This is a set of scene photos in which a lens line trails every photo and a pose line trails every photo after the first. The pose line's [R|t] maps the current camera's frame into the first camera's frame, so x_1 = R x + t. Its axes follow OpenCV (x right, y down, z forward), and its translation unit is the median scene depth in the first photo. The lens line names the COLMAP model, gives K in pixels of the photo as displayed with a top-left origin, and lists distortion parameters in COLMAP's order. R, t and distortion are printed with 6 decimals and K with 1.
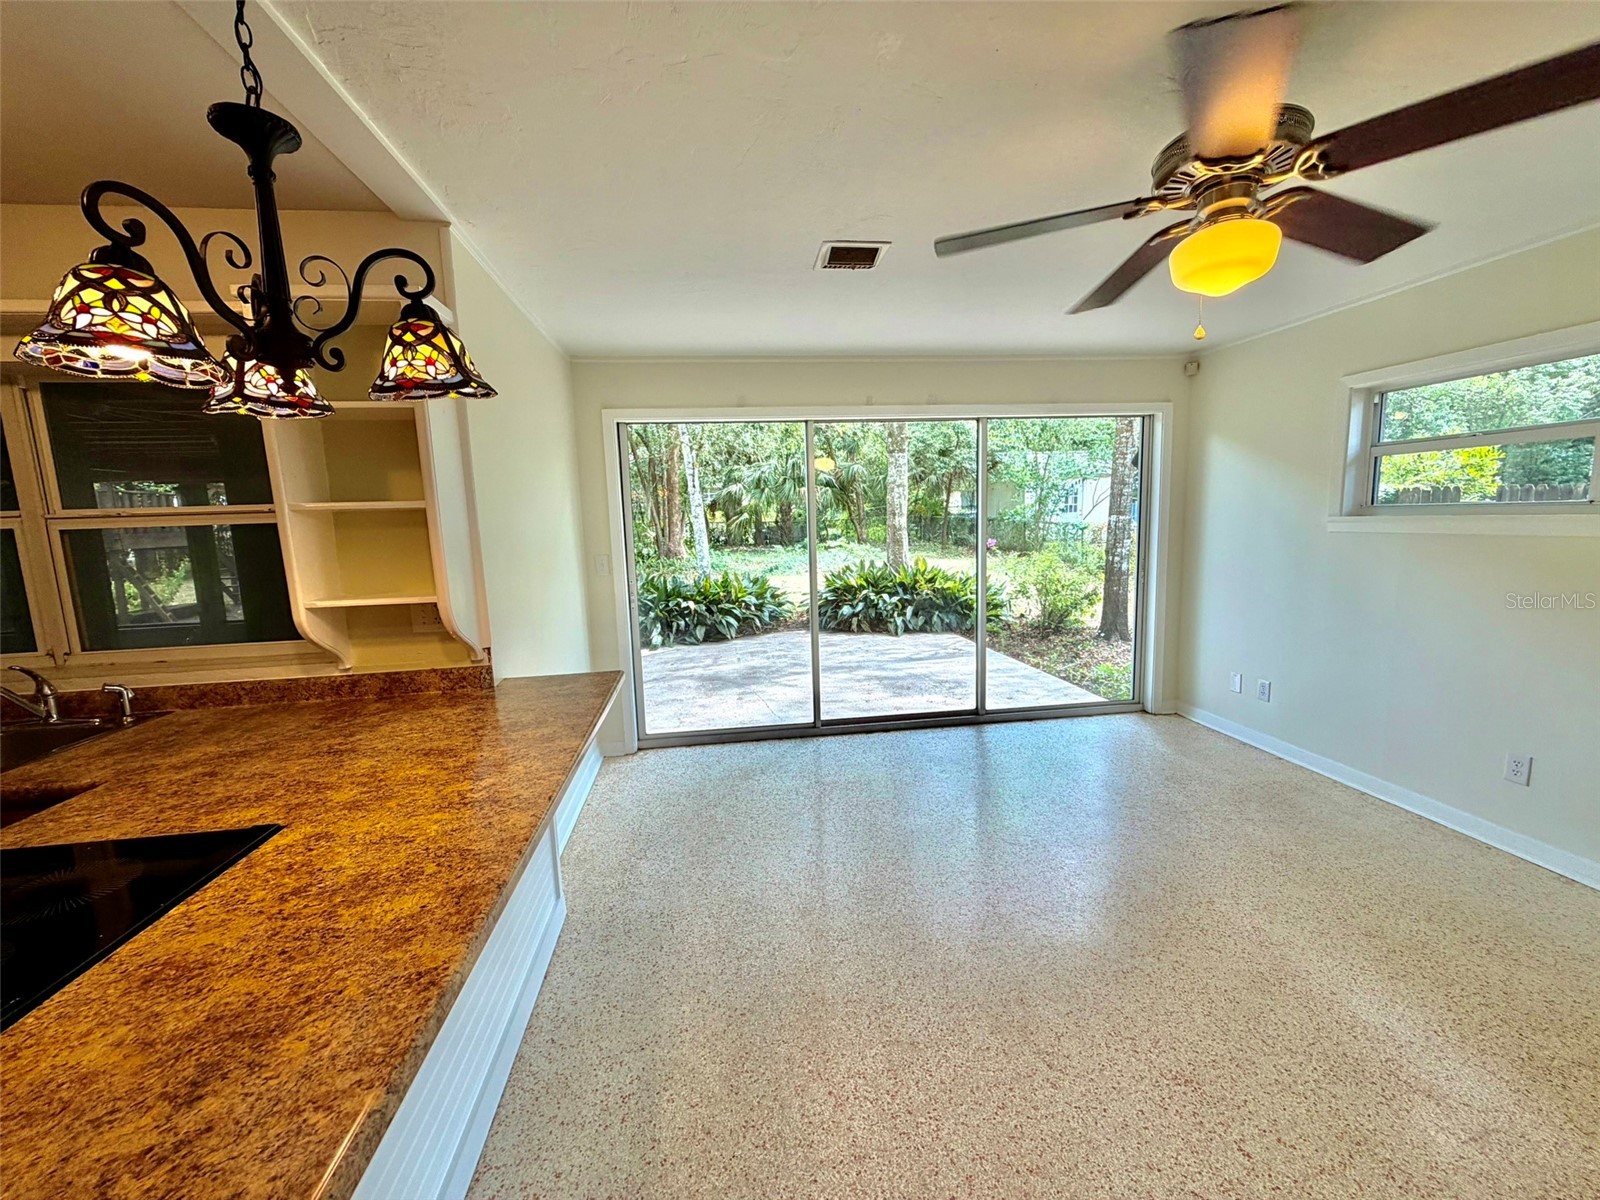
lens RADIAL K [[643.1, 0, 800.0], [0, 643.1, 600.0], [0, 0, 1]] dist [-0.000430, 0.000013]
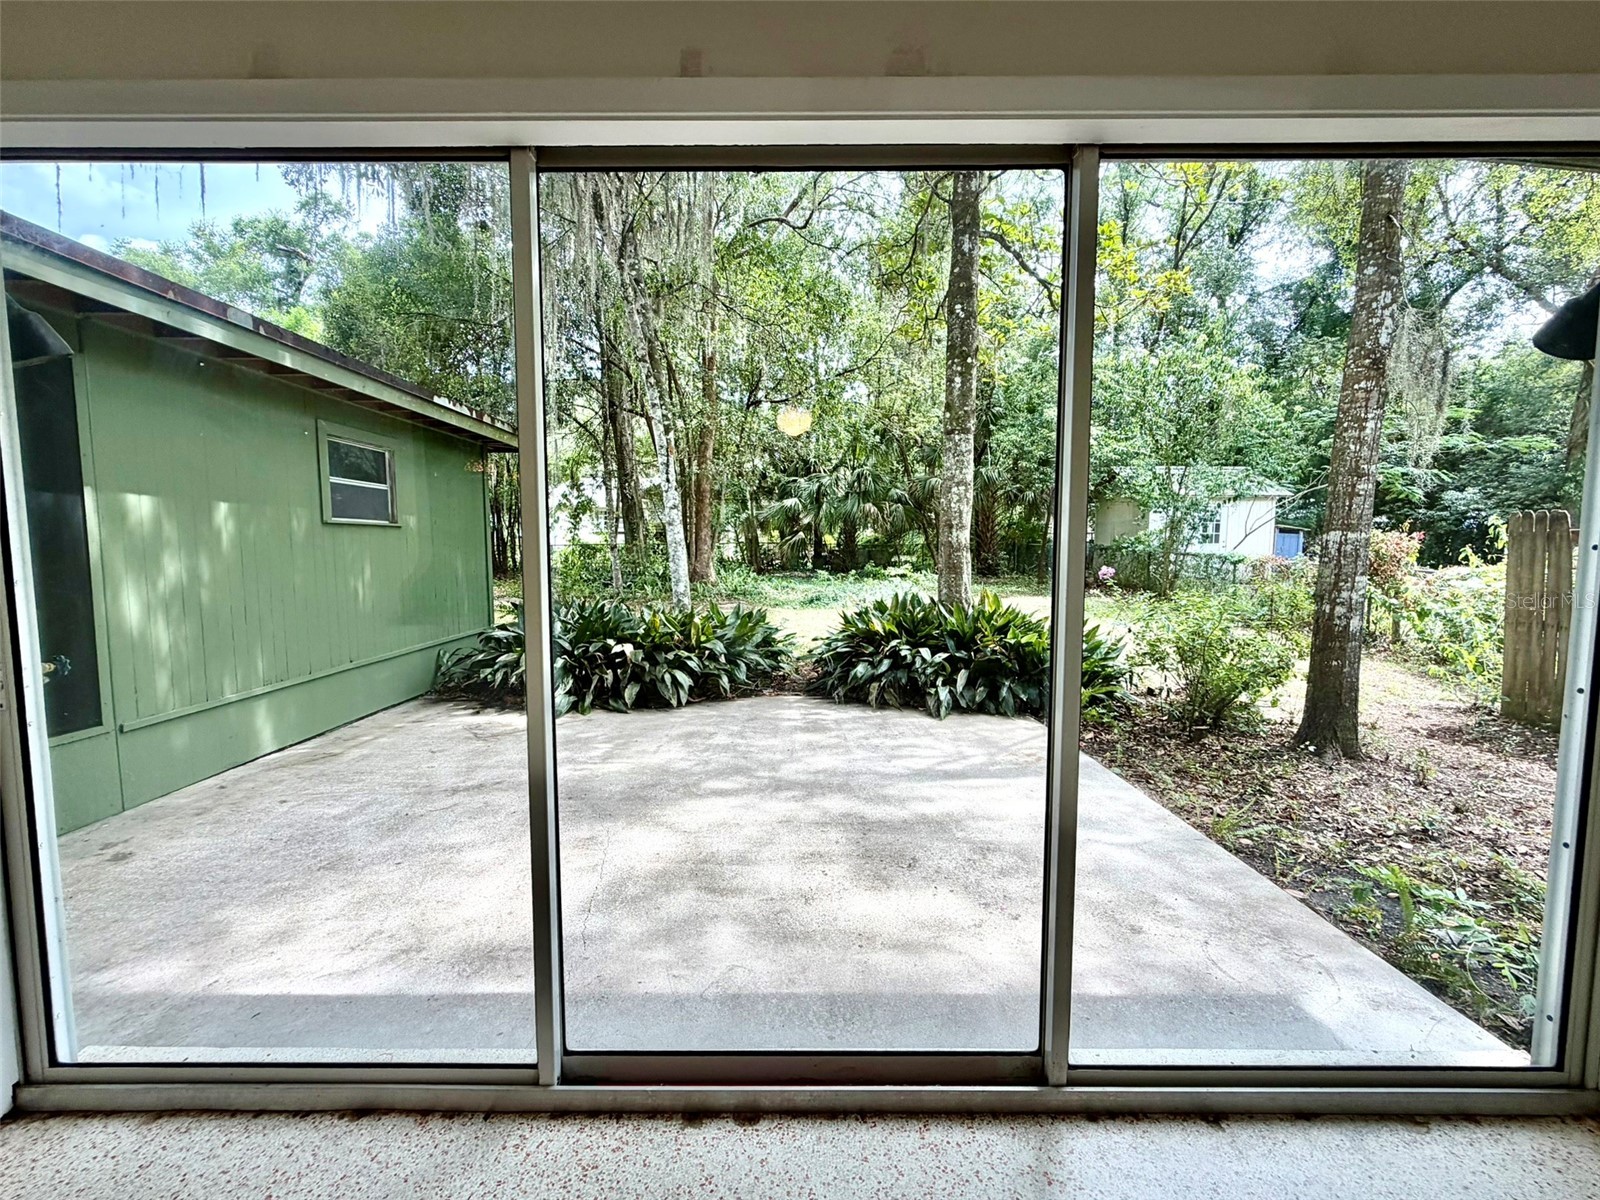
lens RADIAL K [[681.1, 0, 800.0], [0, 681.1, 600.0], [0, 0, 1]] dist [0.000820, 0.000108]
pose [[0.990749, 0.042581, -0.128855, 0.094352], [-0.048376, 0.997938, -0.042182, -0.022269], [0.126793, 0.048025, 0.990766, 0.314686]]
